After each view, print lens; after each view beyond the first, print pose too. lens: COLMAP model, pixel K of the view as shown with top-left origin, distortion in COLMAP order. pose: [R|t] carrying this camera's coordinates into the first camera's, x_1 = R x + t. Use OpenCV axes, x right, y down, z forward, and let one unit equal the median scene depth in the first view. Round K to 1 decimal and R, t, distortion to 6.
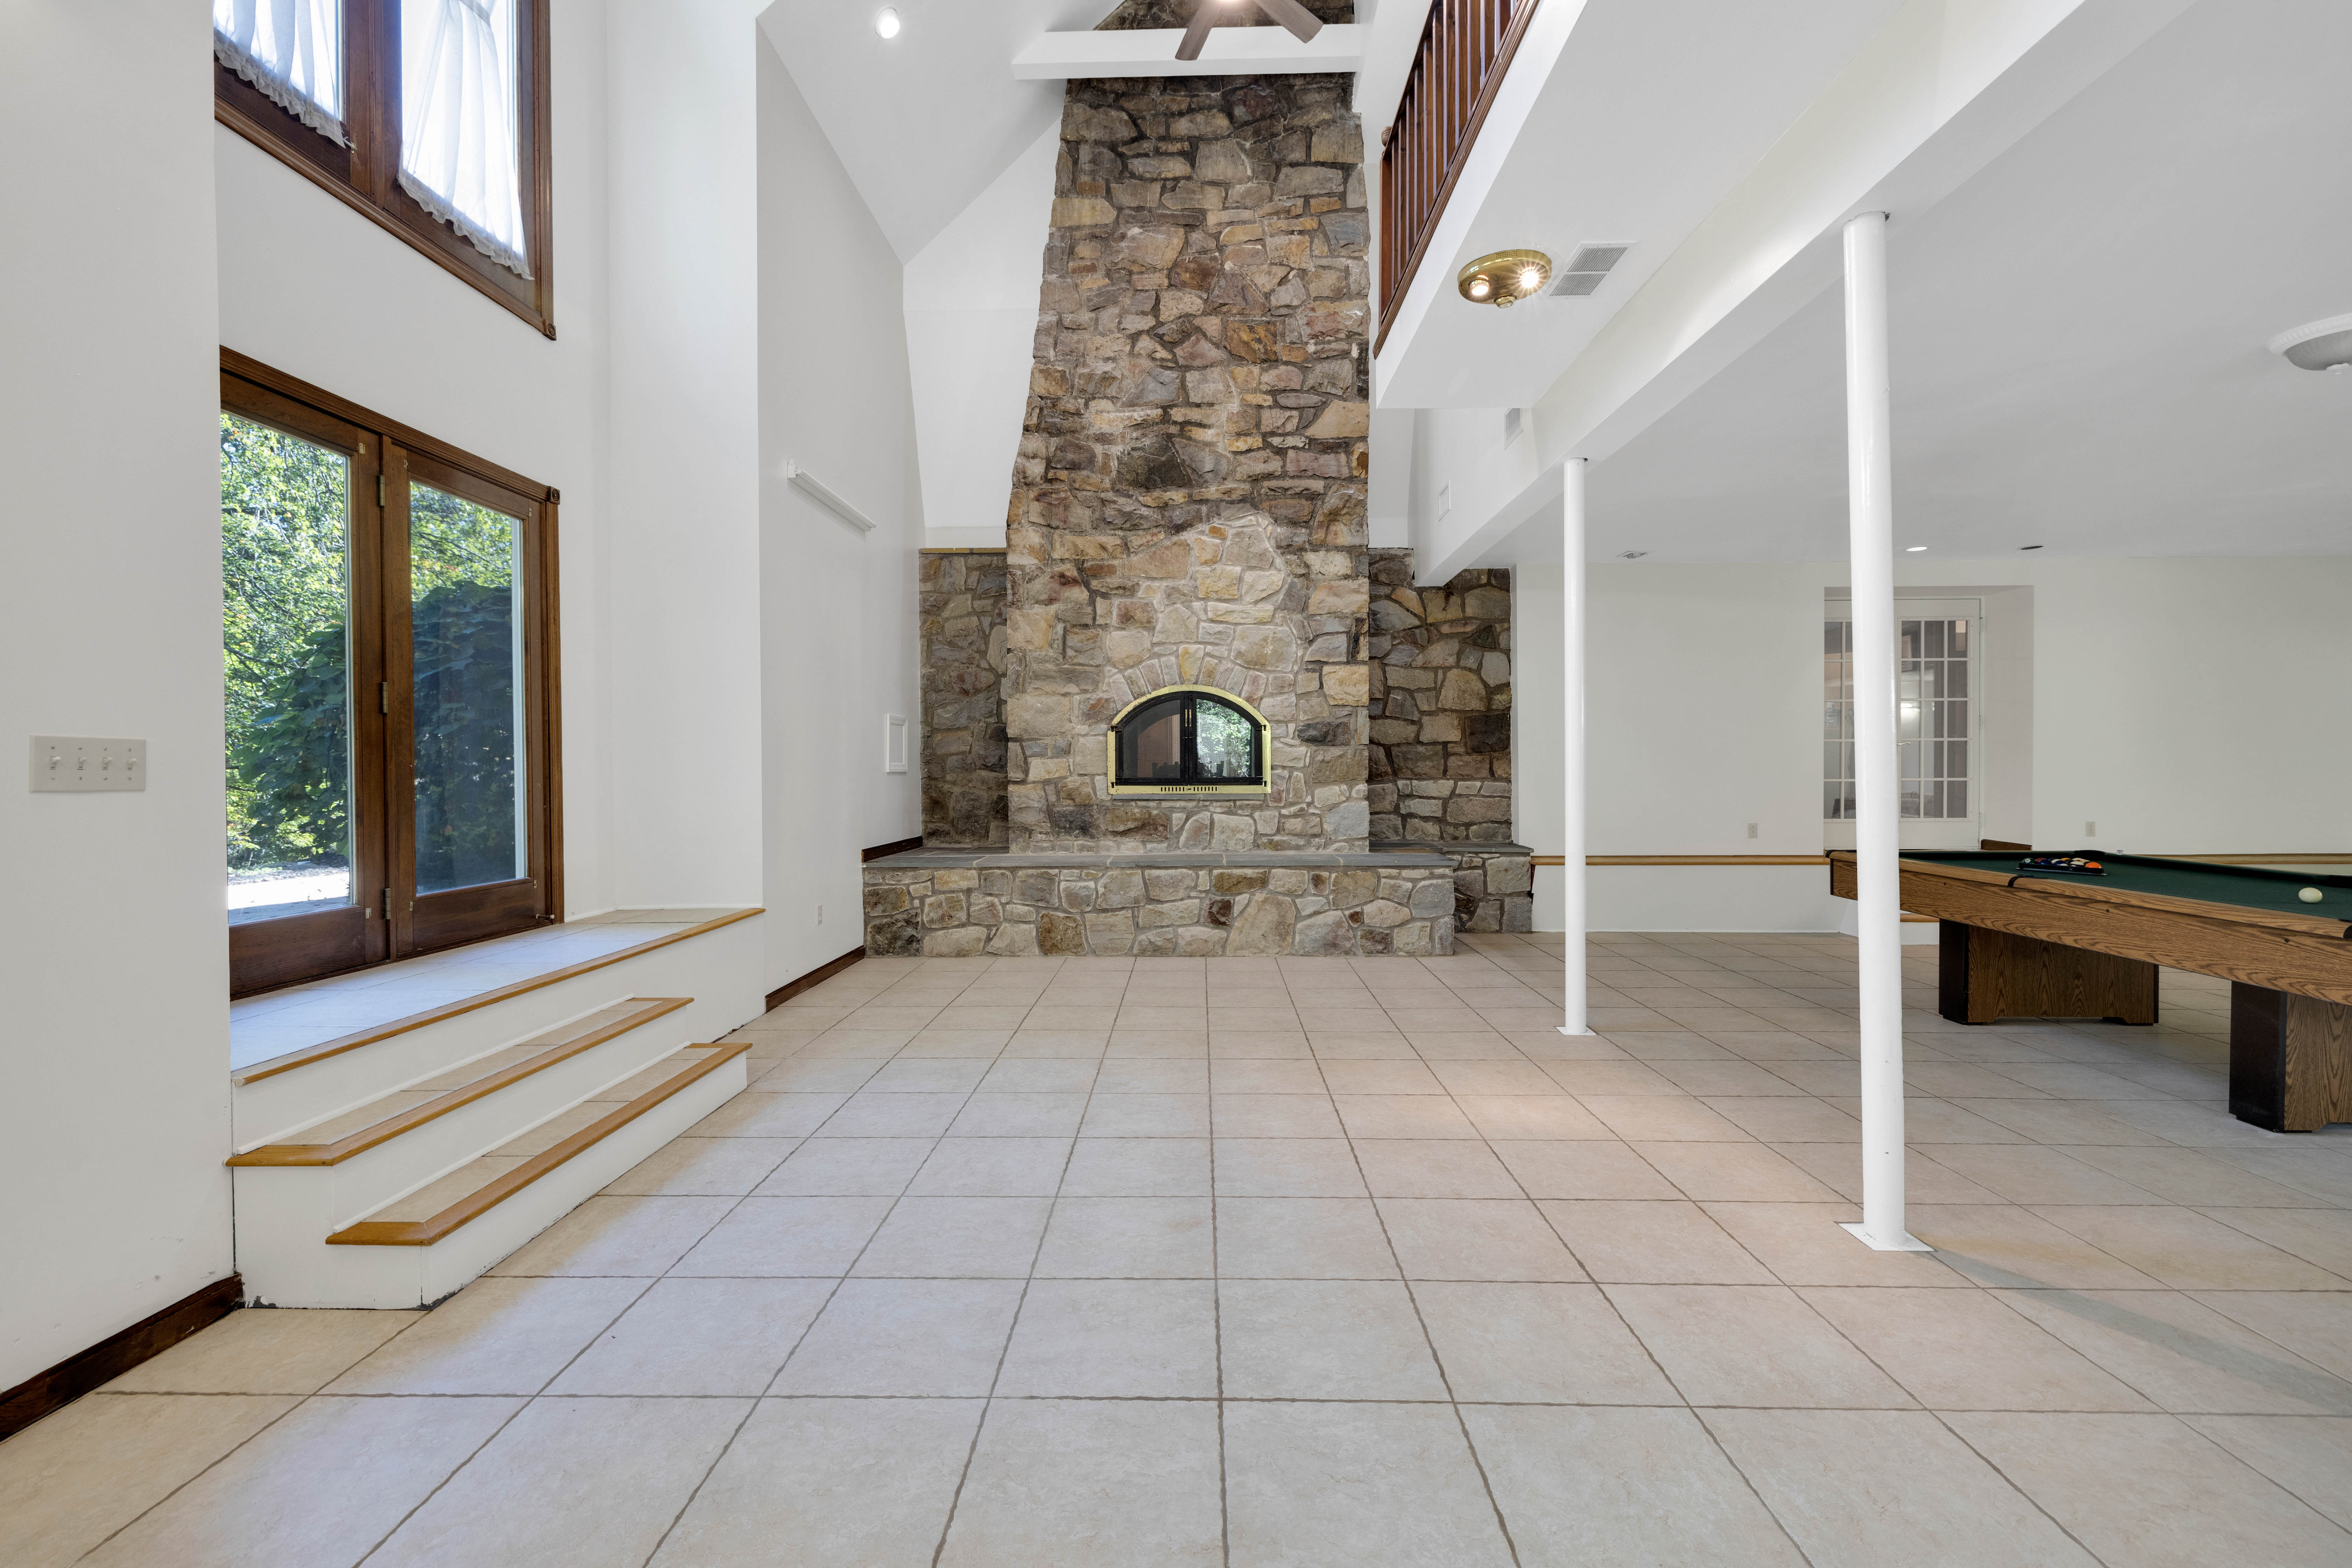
lens RADIAL K [[982.2, 0, 1176.5], [0, 982.2, 776.9], [0, 0, 1]] dist [0.000570, 0.000169]
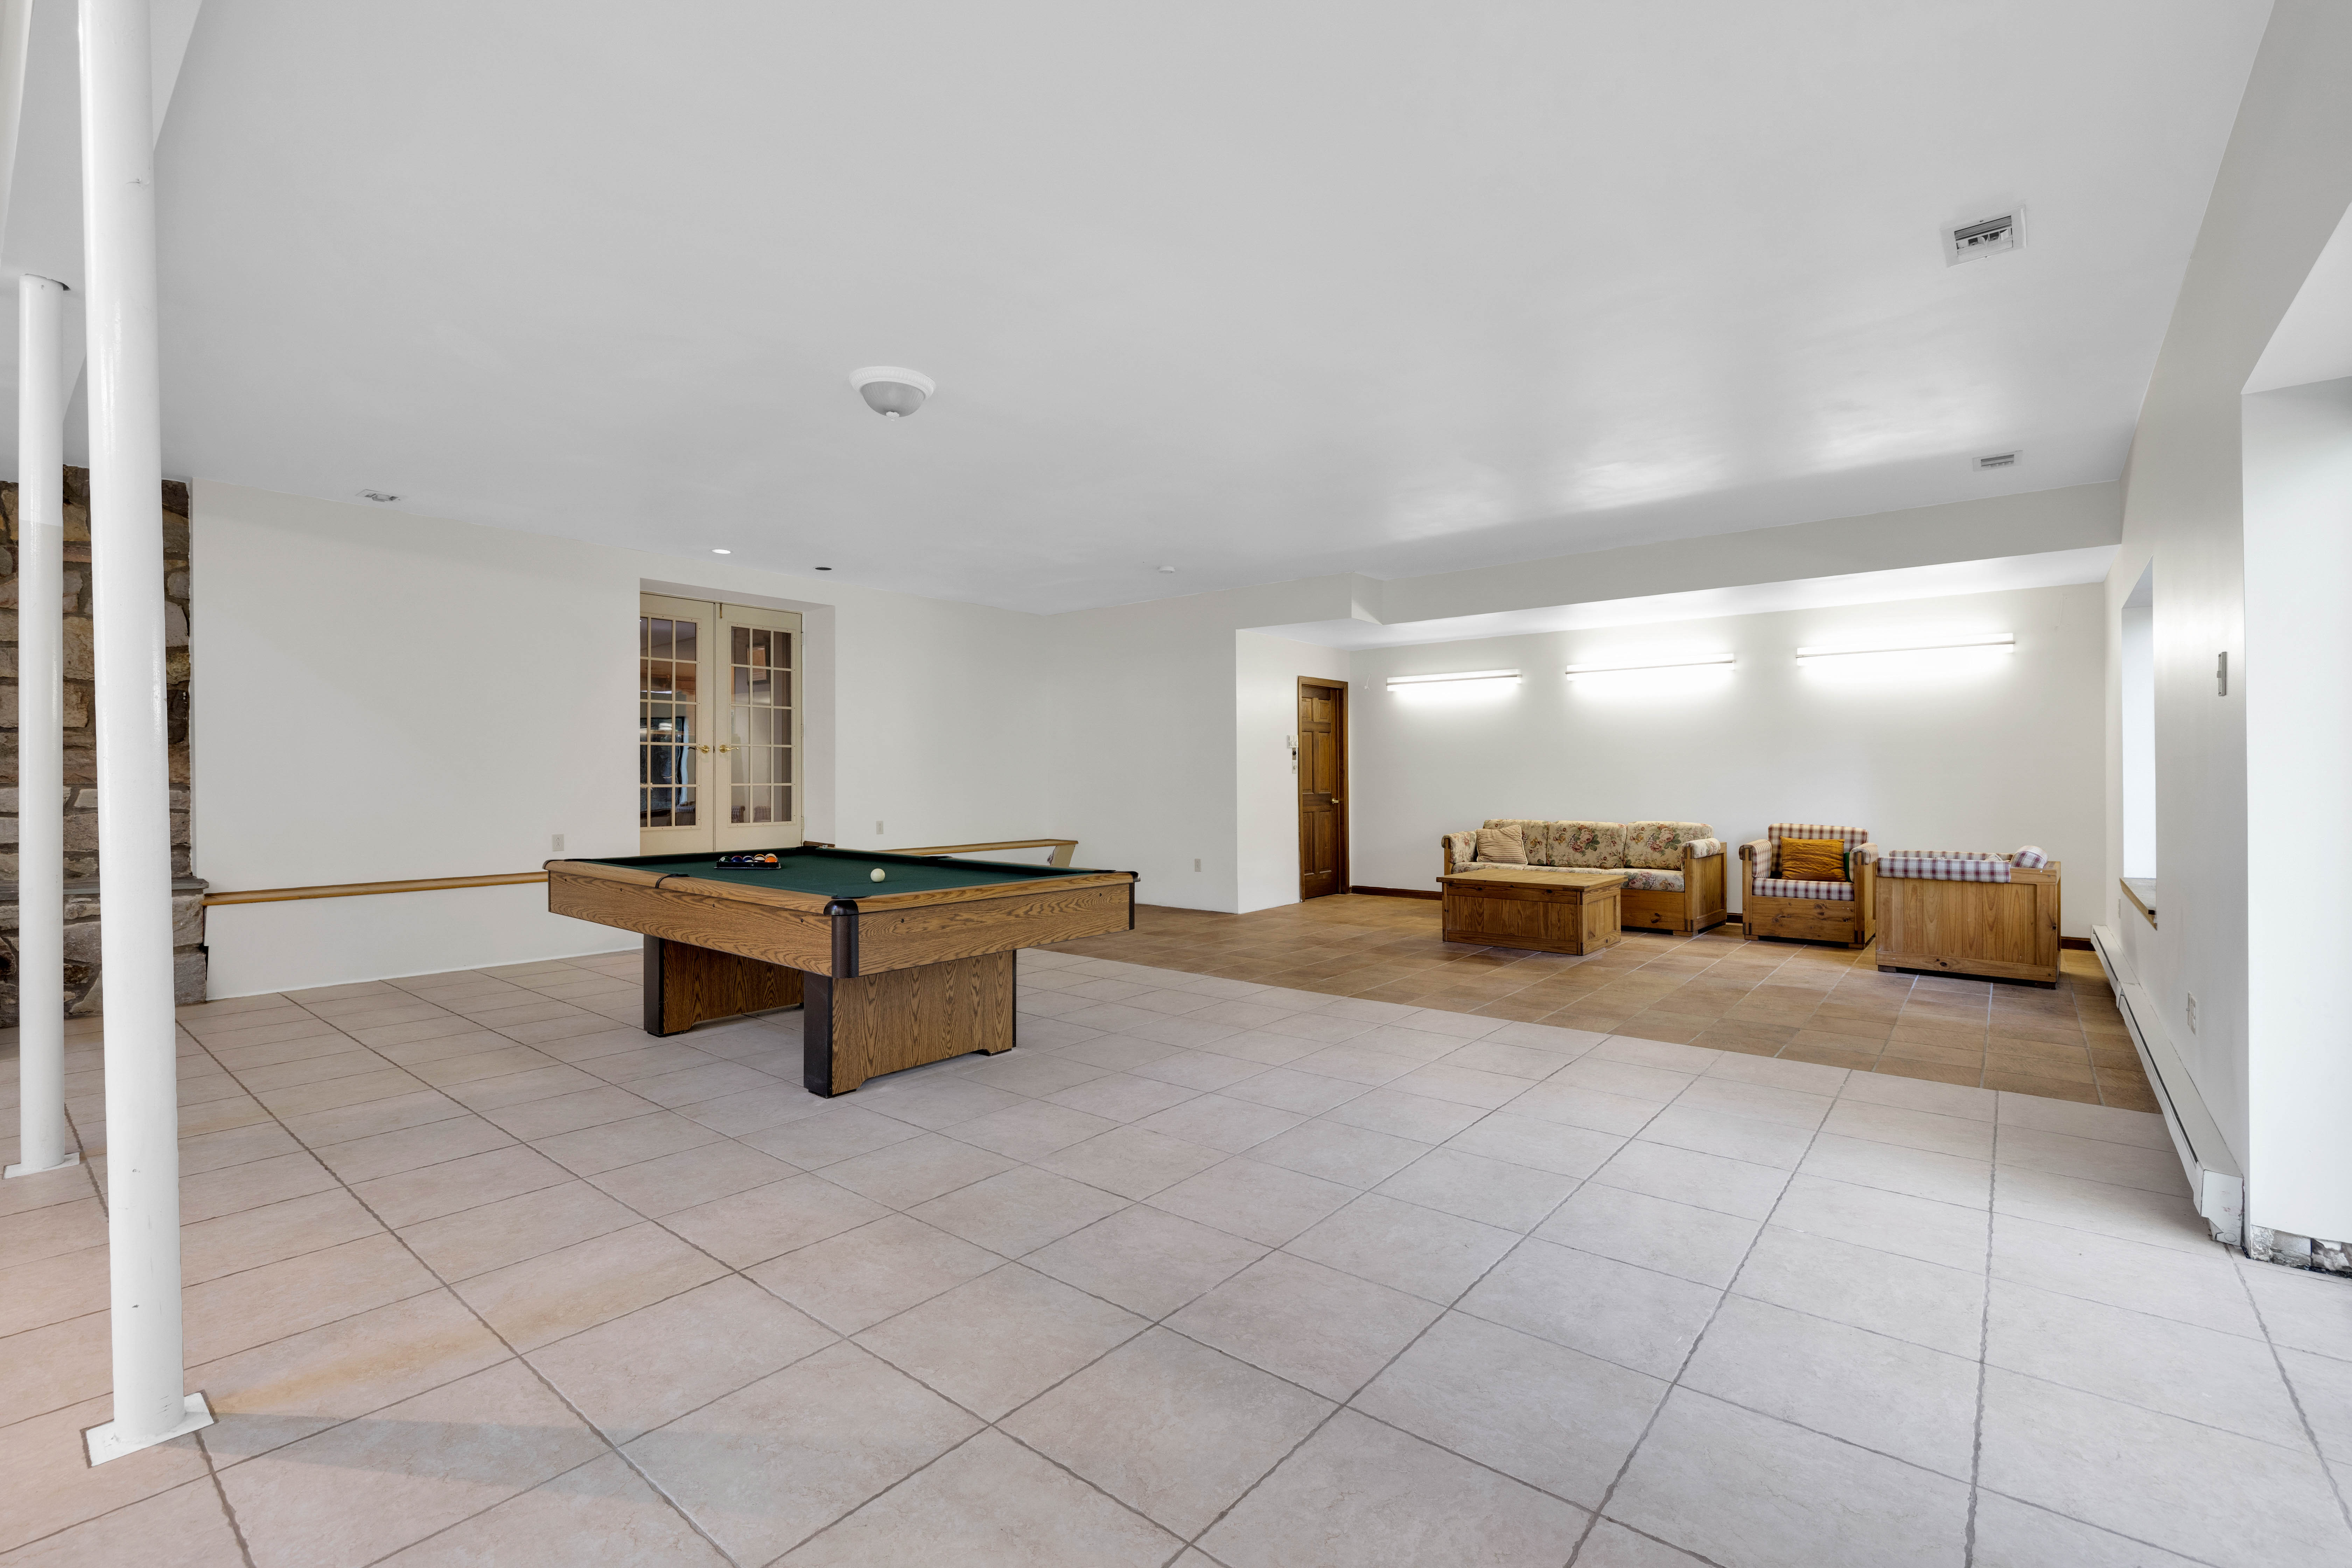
lens RADIAL K [[1021.1, 0, 1183.9], [0, 1021.1, 777.3], [0, 0, 1]] dist [-0.003507, -0.000243]
pose [[0.615380, 0.004618, 0.788217, 0.231922], [0.008066, 0.999894, -0.012156, 0.012909], [-0.788189, 0.013838, 0.615278, -0.000239]]
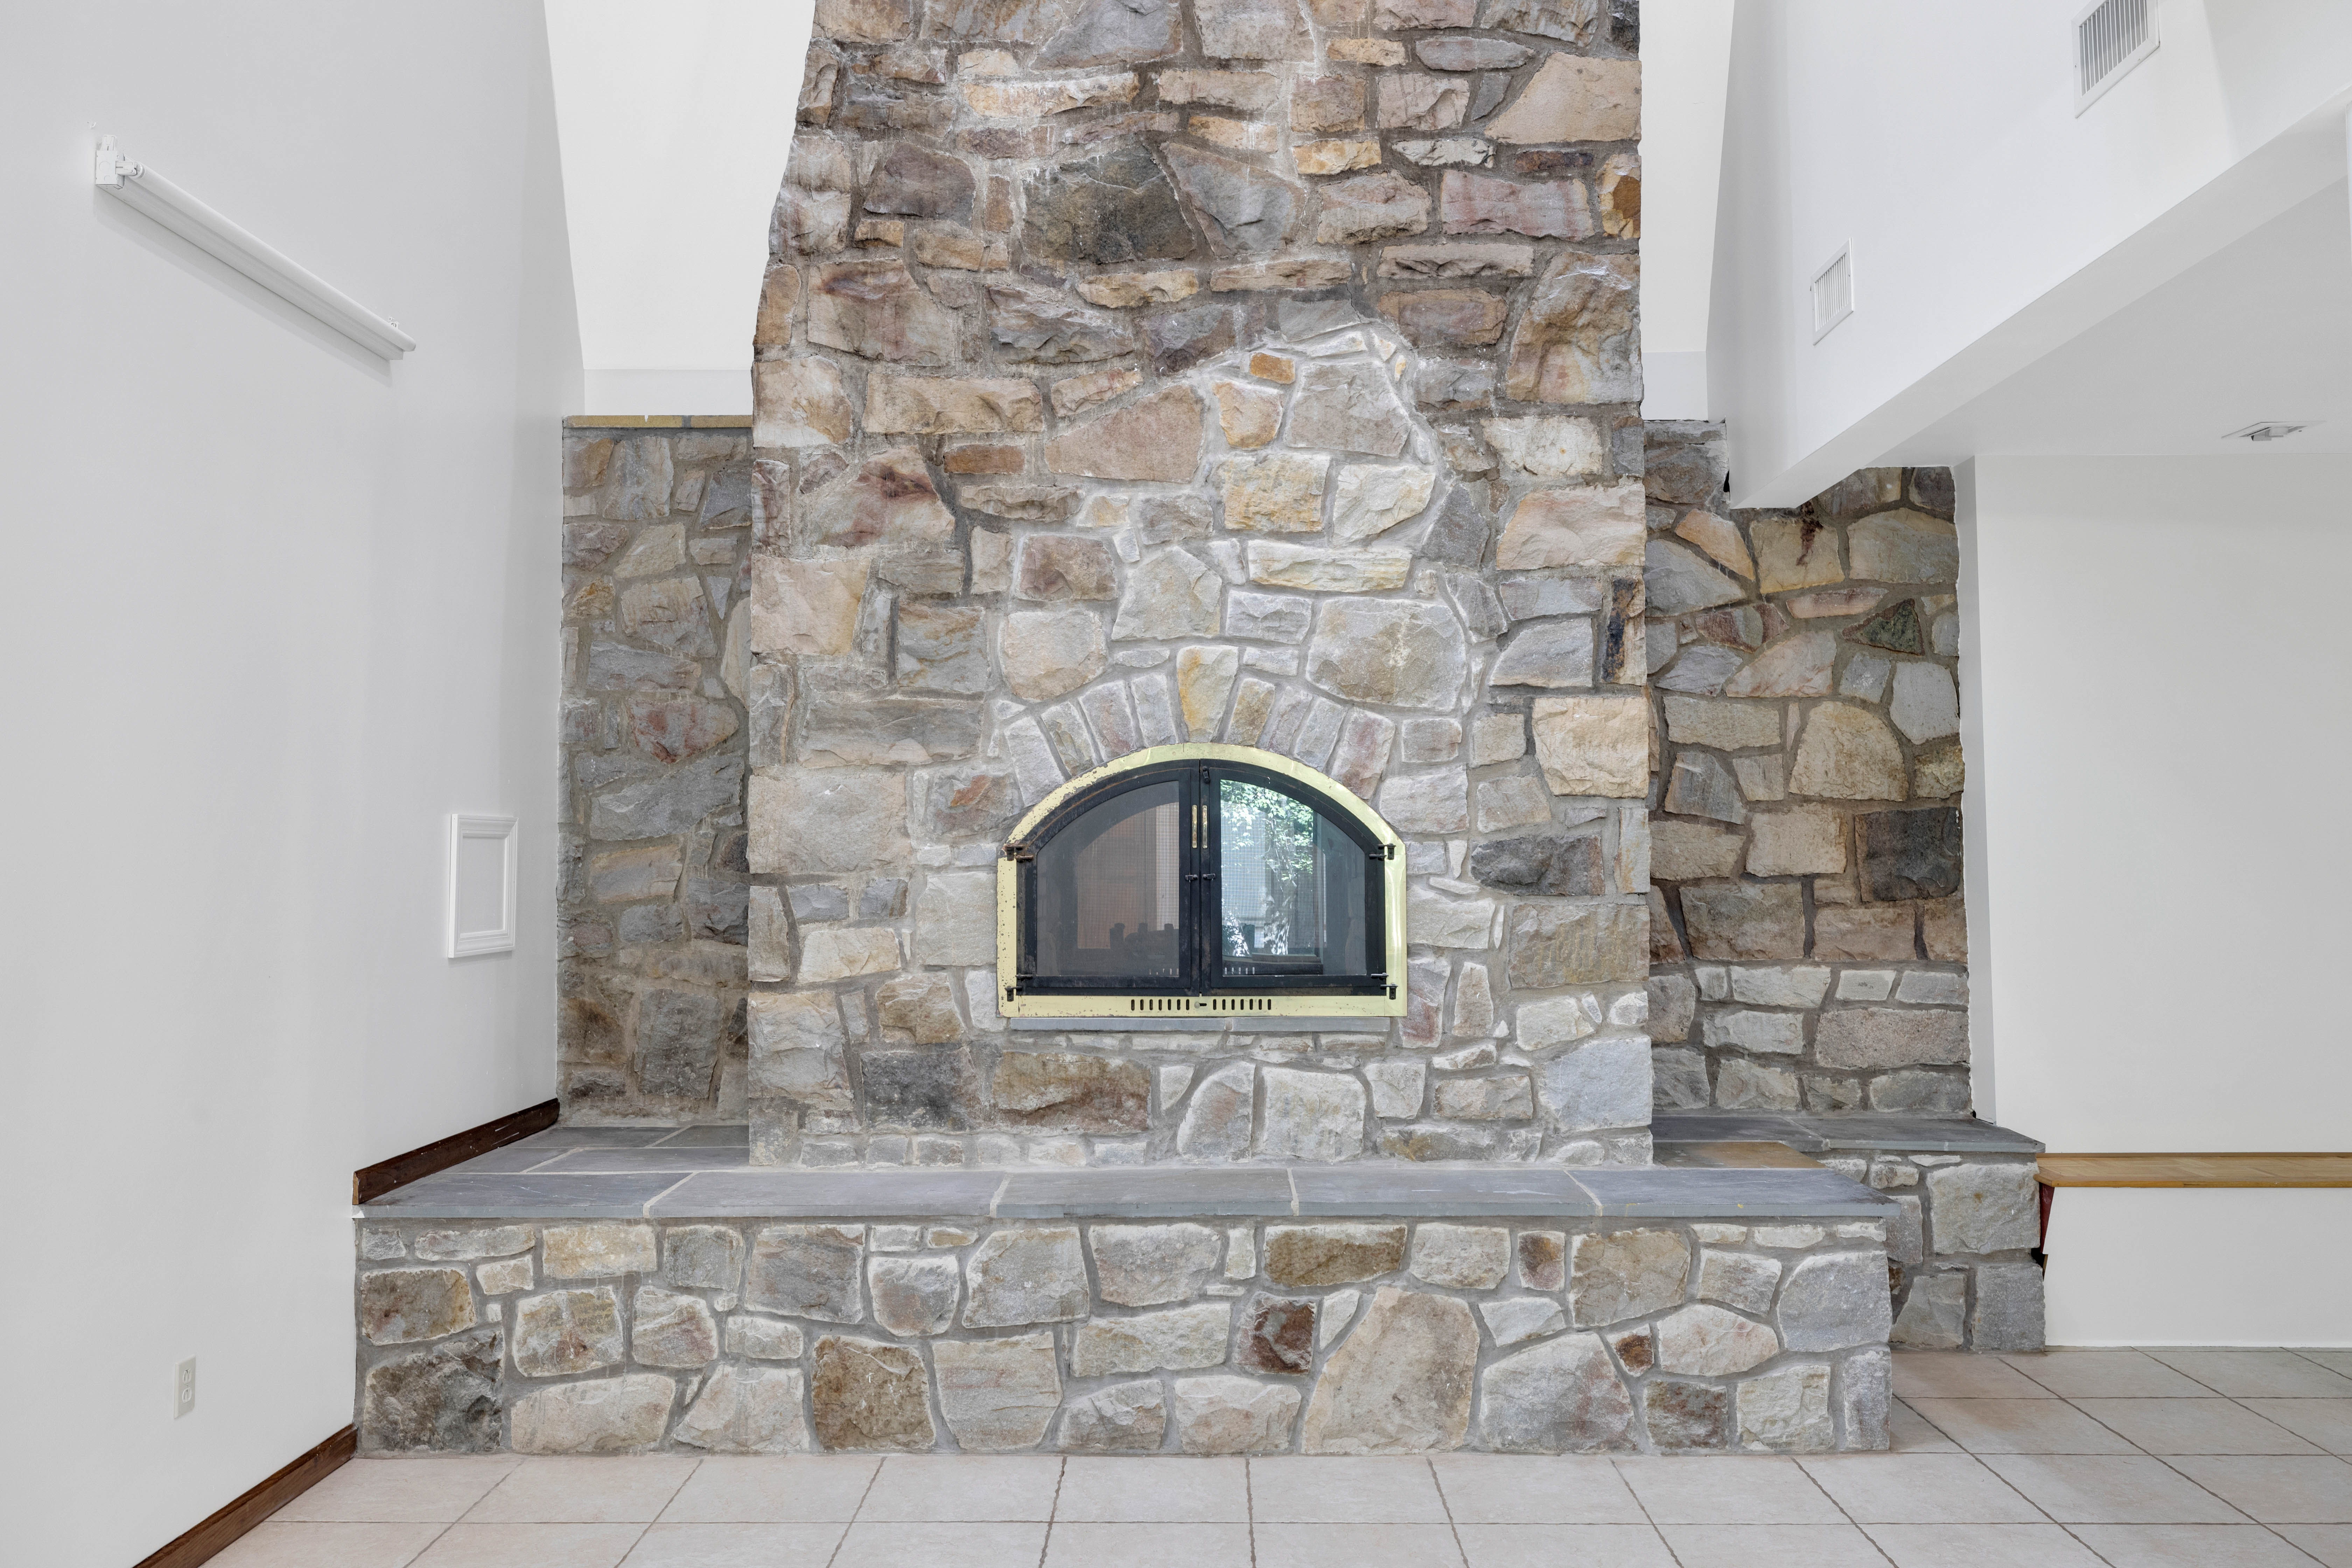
lens RADIAL K [[1742.5, 0, 1179.0], [0, 1742.5, 775.4], [0, 0, 1]] dist [-0.000550, 0.002374]
pose [[0.999949, 0.001550, 0.009984, -0.003604], [-0.001003, 0.998510, -0.054557, -0.042119], [-0.010054, 0.054544, 0.998461, 0.289982]]
